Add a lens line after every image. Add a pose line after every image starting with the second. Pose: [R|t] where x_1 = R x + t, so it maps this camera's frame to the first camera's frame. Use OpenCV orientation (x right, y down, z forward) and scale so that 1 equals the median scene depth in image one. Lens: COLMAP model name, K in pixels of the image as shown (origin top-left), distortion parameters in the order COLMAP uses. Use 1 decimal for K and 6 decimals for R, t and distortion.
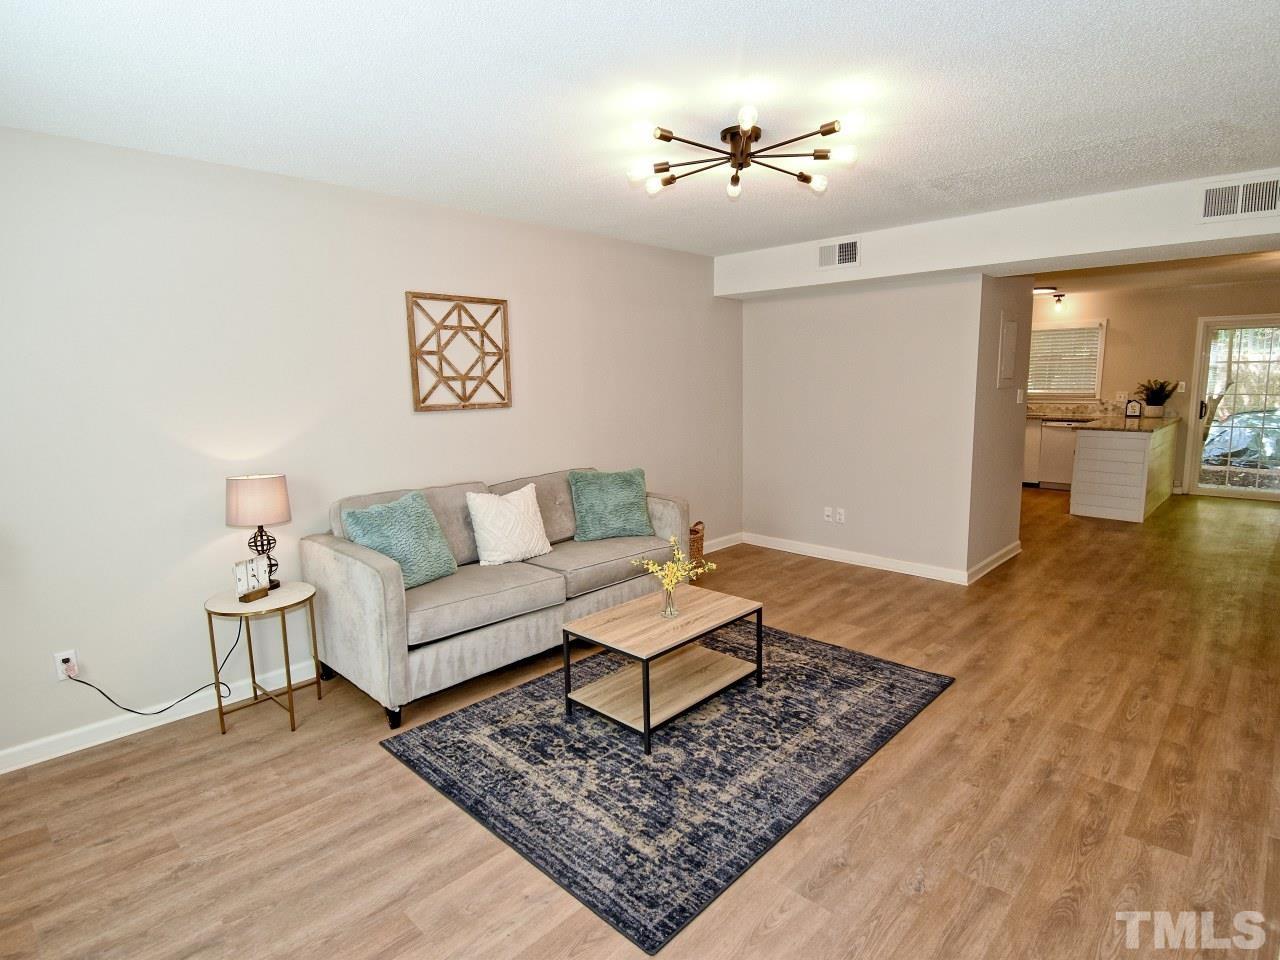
lens RADIAL K [[680.7, 0, 643.7], [0, 680.7, 479.0], [0, 0, 1]] dist [-0.000799, -0.005682]
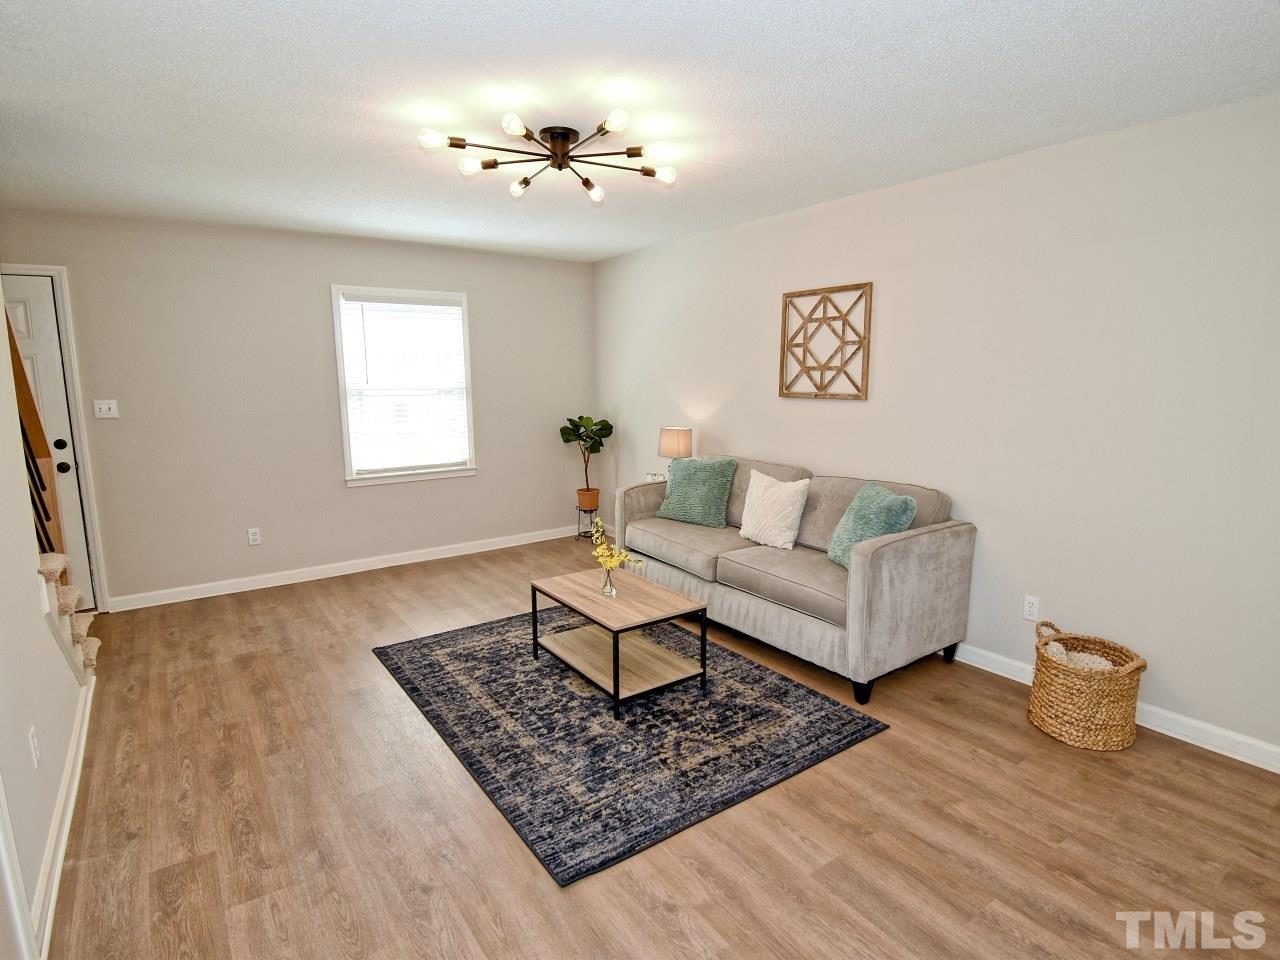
lens RADIAL K [[680.7, 0, 644.2], [0, 680.7, 476.7], [0, 0, 1]] dist [-0.000799, -0.005682]
pose [[-0.187614, 0.168186, -0.967737, 0.832641], [-0.139890, 0.970614, 0.195806, -0.157155], [0.972230, 0.172113, -0.158573, 0.956492]]
